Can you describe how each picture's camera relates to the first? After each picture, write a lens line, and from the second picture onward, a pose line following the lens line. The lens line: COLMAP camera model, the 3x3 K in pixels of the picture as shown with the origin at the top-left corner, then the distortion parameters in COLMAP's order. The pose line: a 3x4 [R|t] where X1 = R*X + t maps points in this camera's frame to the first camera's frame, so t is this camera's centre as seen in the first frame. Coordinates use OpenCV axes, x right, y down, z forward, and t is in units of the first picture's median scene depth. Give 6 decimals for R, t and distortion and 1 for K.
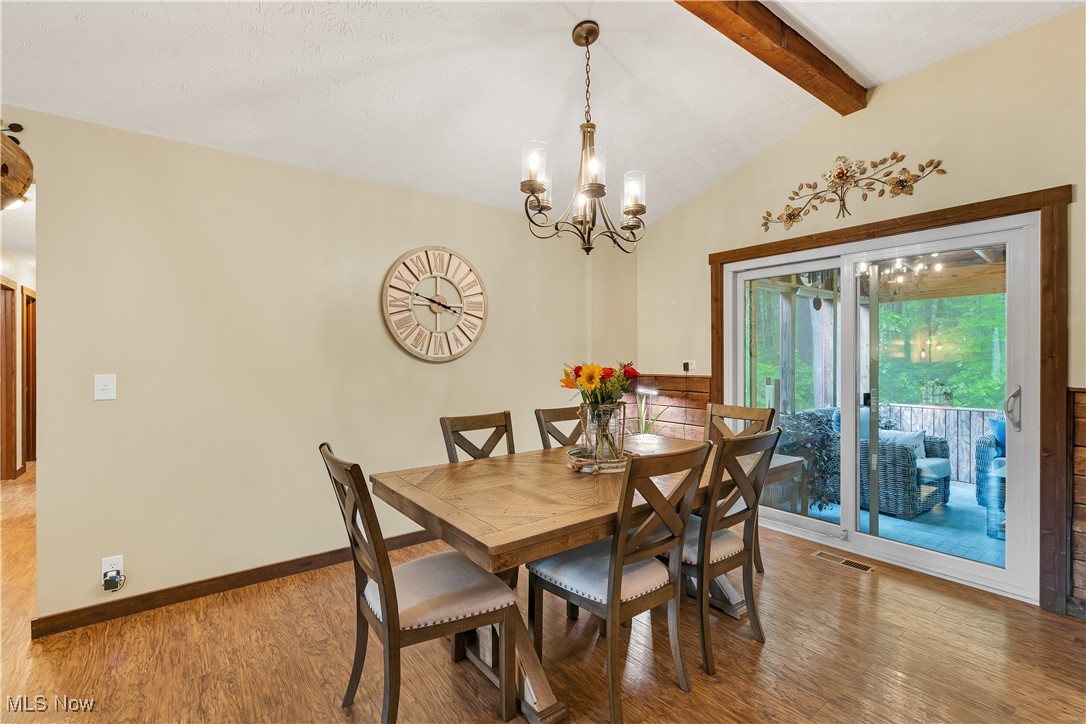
lens RADIAL K [[504.7, 0, 547.2], [0, 504.7, 359.3], [0, 0, 1]] dist [0.000695, 0.000827]
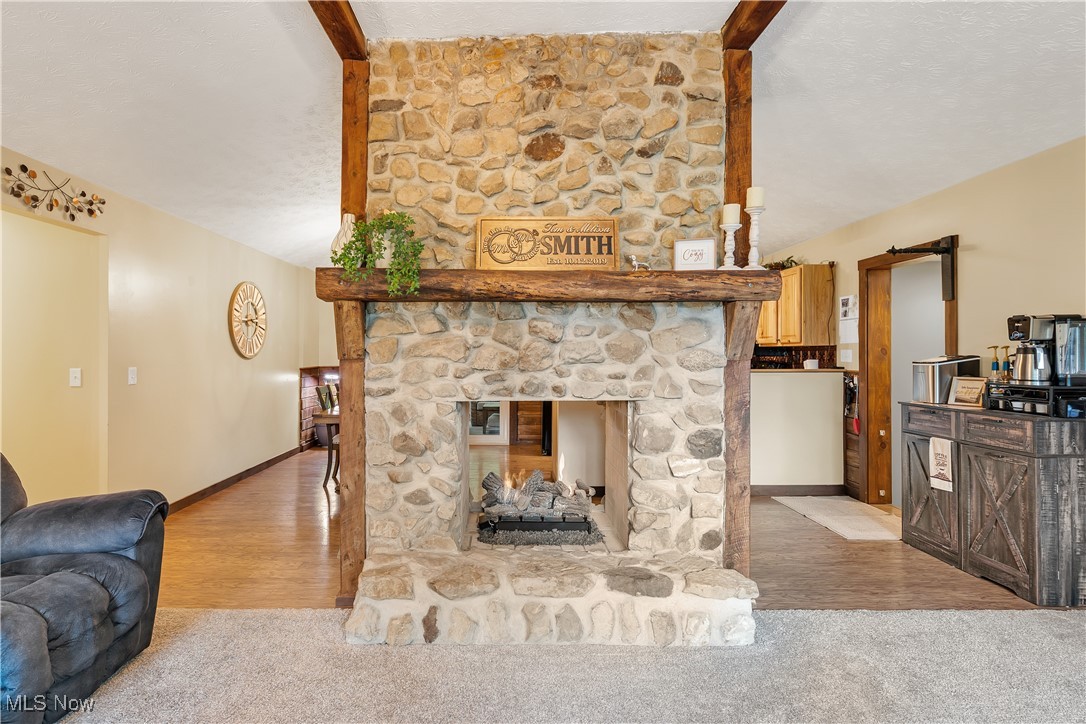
lens RADIAL K [[504.7, 0, 547.2], [0, 504.7, 359.3], [0, 0, 1]] dist [0.000695, 0.000827]
pose [[0.555114, -0.006209, 0.831751, -1.091013], [0.001702, 0.999979, 0.006329, 0.000141], [-0.831773, -0.002098, 0.555112, -0.643355]]
